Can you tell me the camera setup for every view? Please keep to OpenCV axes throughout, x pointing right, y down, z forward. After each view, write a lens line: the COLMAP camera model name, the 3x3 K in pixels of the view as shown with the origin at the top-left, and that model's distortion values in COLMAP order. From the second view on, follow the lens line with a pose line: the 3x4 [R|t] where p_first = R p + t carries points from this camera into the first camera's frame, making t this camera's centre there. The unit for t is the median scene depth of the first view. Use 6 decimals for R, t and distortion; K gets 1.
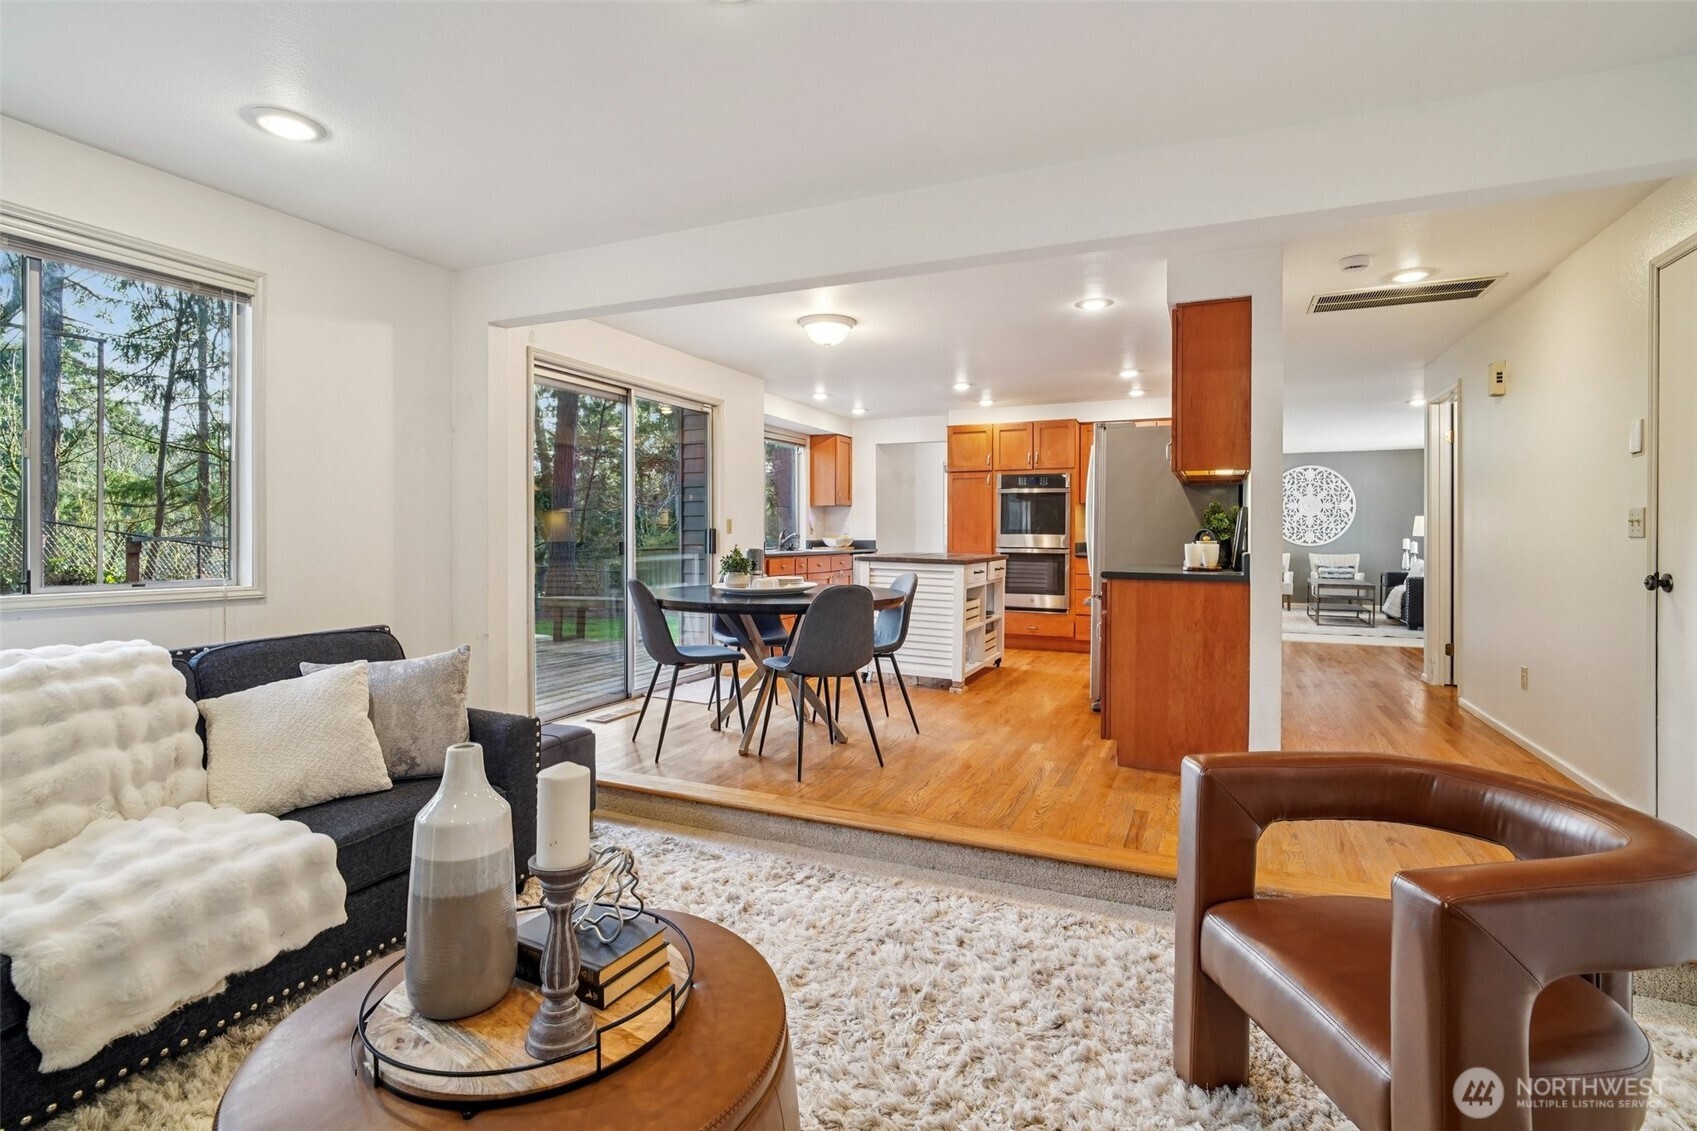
lens RADIAL K [[794.0, 0, 853.5], [0, 794.0, 550.4], [0, 0, 1]] dist [-0.001100, -0.000111]
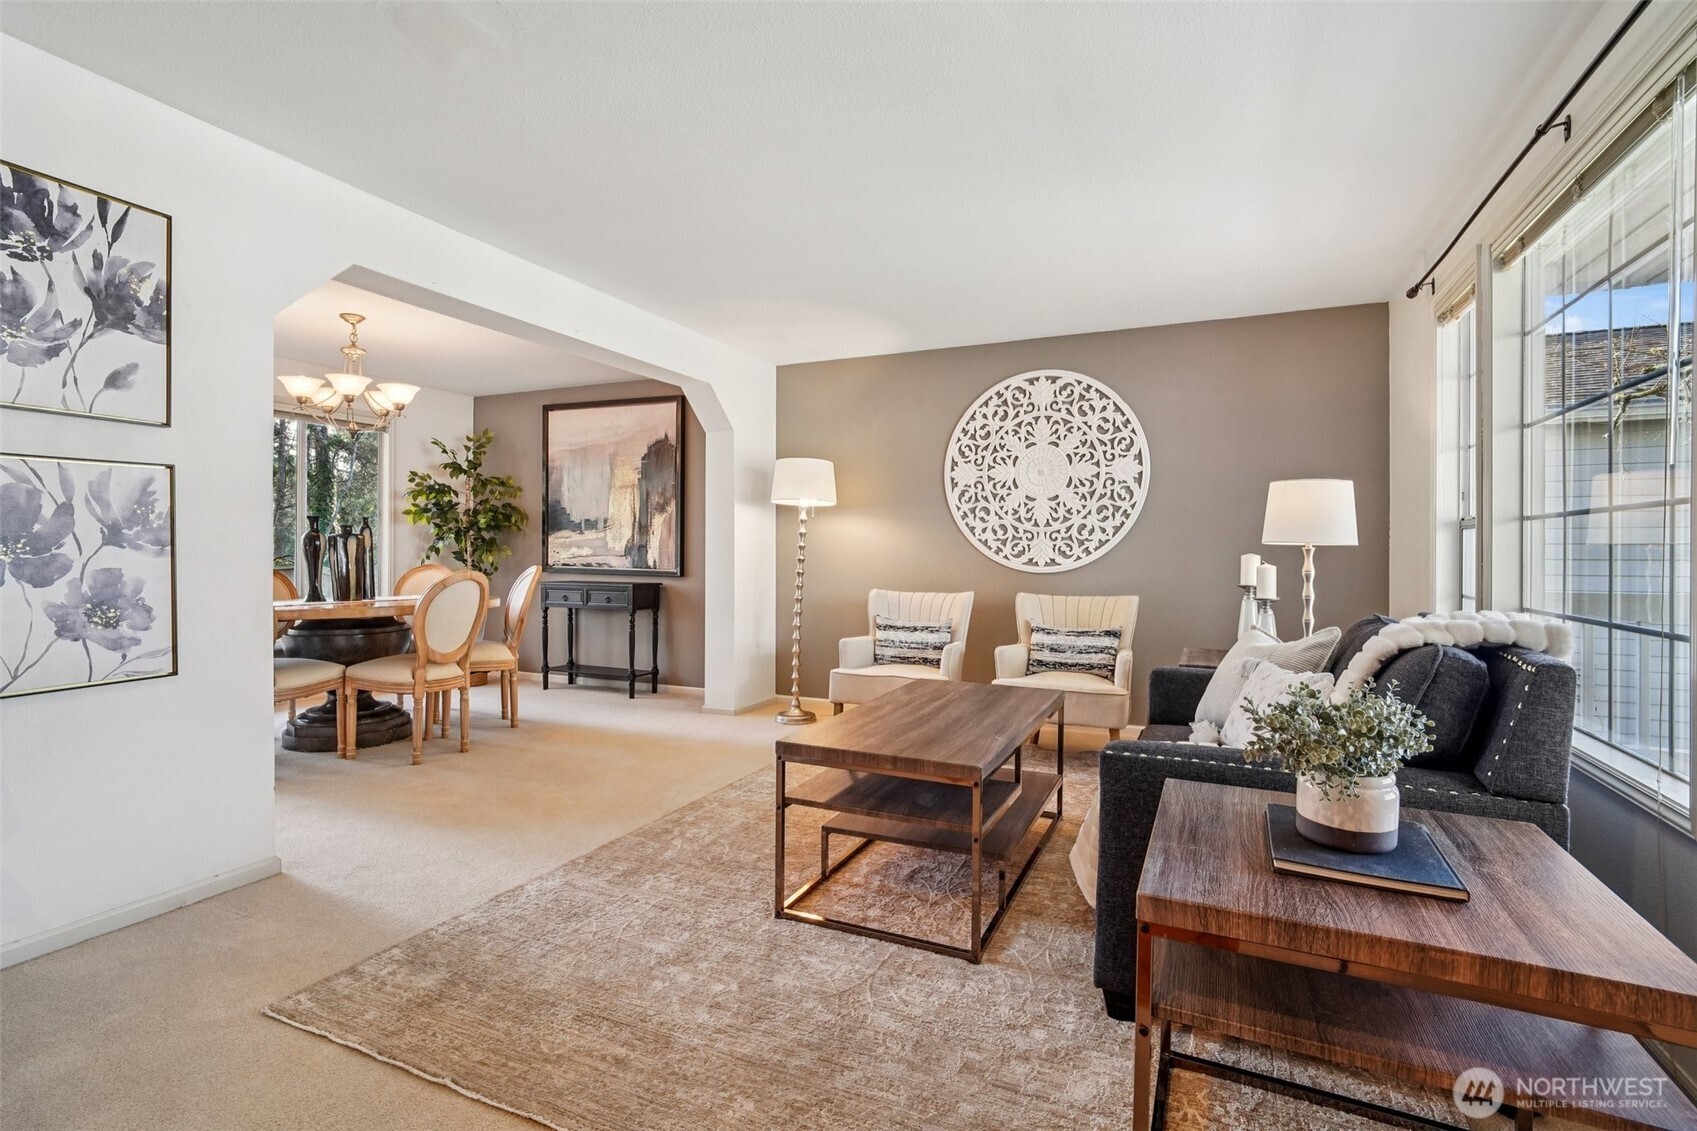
lens RADIAL K [[794.0, 0, 844.3], [0, 794.0, 562.7], [0, 0, 1]] dist [-0.001100, -0.000111]
pose [[0.999810, -0.001747, -0.019432, 0.486765], [0.001648, 0.999986, -0.005083, -0.008872], [0.019441, 0.005050, 0.999798, 0.605433]]
